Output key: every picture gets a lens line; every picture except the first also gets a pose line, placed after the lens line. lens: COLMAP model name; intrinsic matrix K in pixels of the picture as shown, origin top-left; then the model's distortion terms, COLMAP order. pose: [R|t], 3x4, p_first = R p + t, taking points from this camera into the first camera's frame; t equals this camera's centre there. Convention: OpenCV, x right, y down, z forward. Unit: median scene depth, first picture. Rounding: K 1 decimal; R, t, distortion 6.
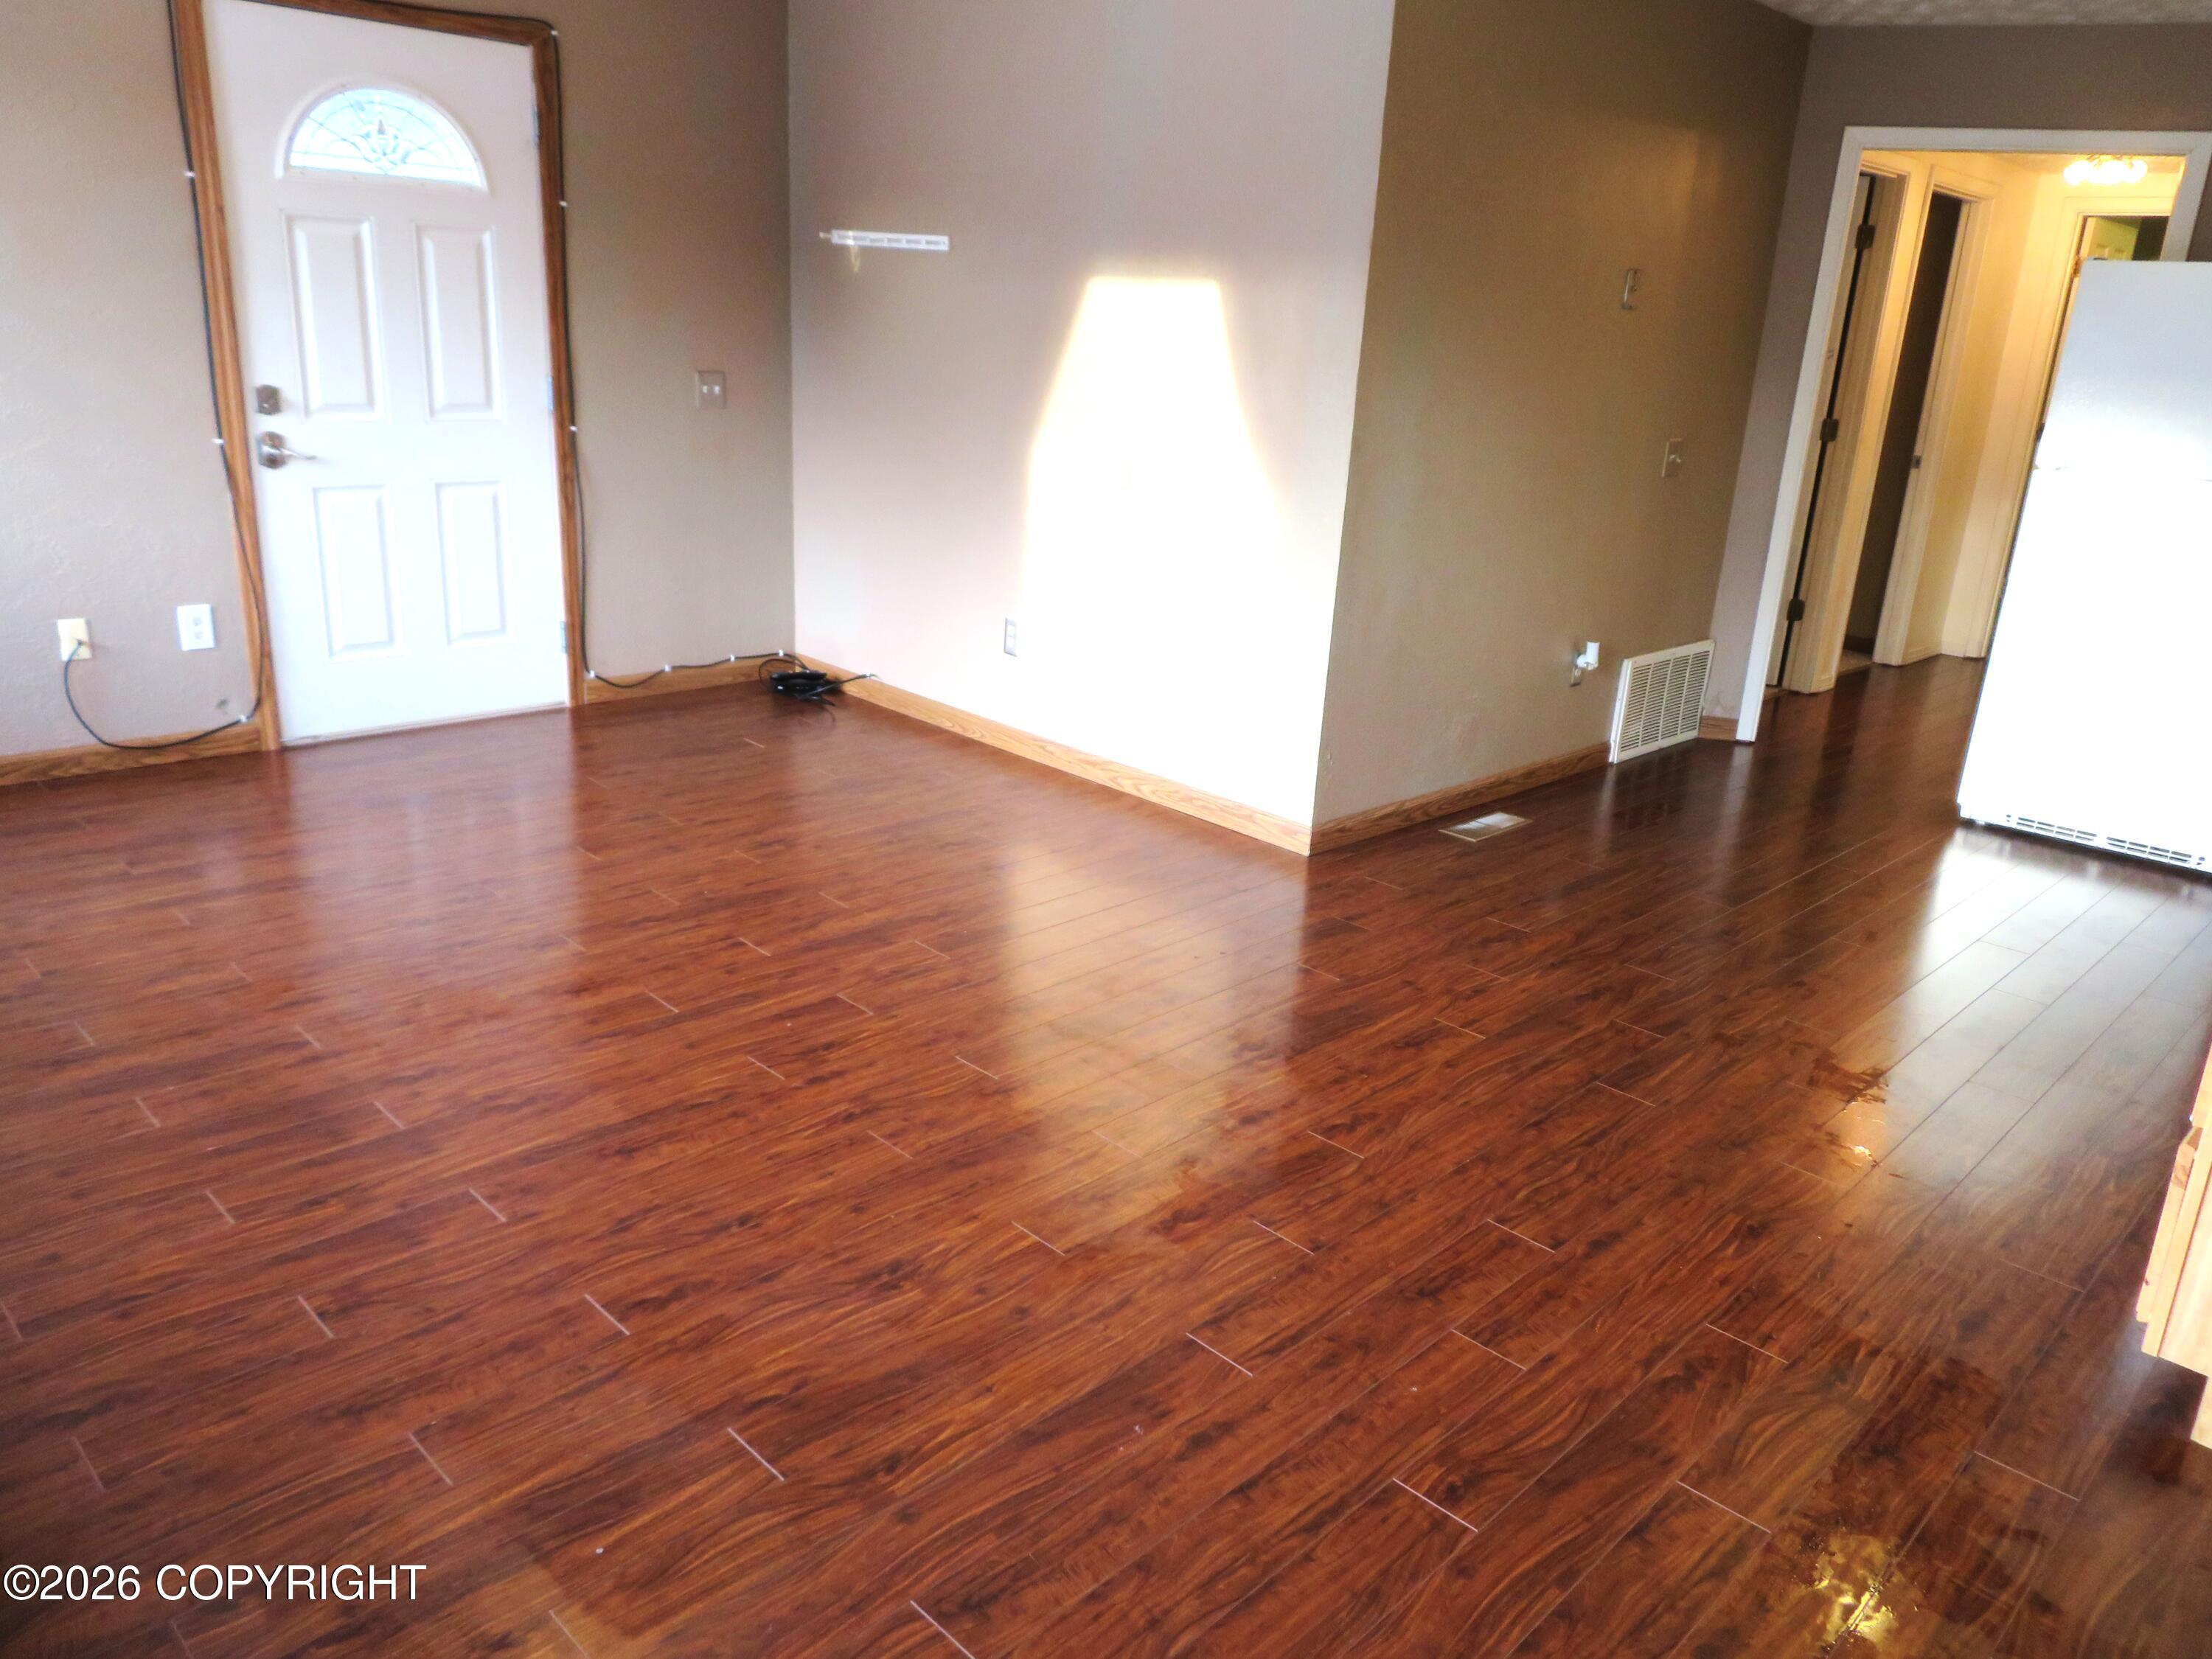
lens RADIAL K [[1583.7, 0, 1114.9], [0, 1583.7, 824.5], [0, 0, 1]] dist [-0.004953, 0.009162]
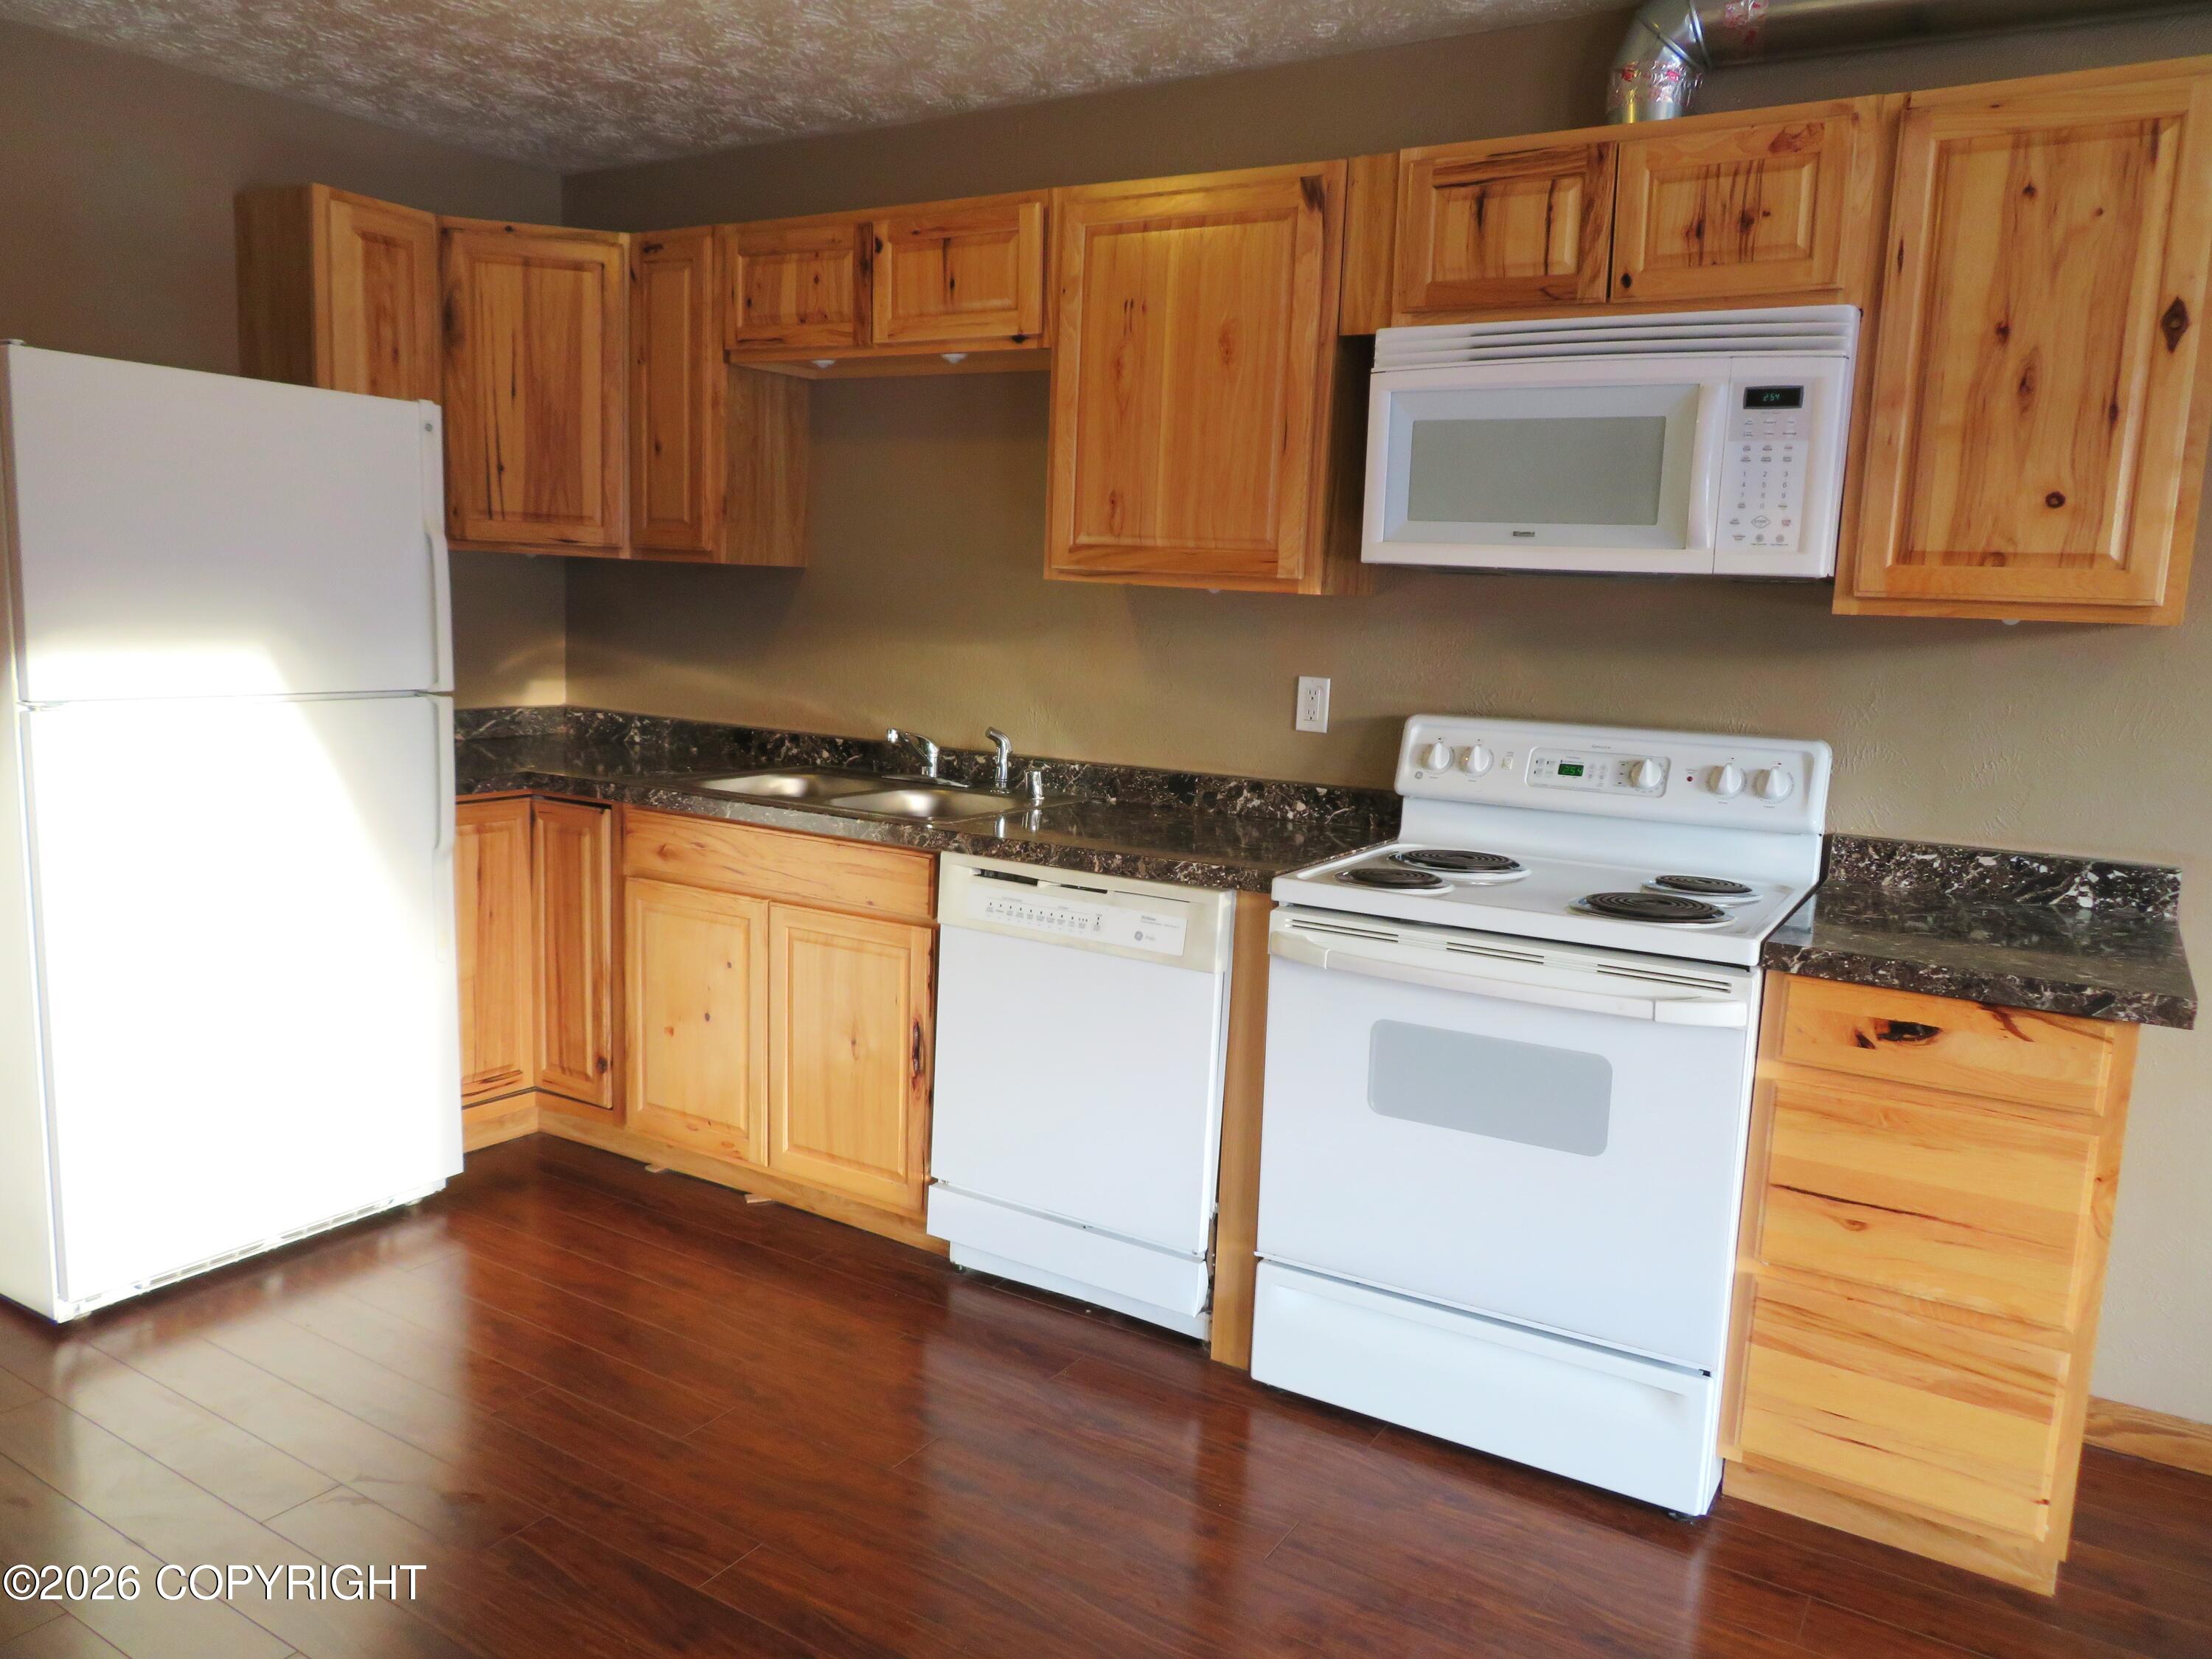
lens RADIAL K [[1575.9, 0, 1106.0], [0, 1575.9, 829.5], [0, 0, 1]] dist [-0.005241, -0.000534]
pose [[-0.210671, -0.203198, 0.956205, -0.054549], [0.249549, 0.934570, 0.253581, -0.390902], [-0.945168, 0.292042, -0.146179, 1.238390]]
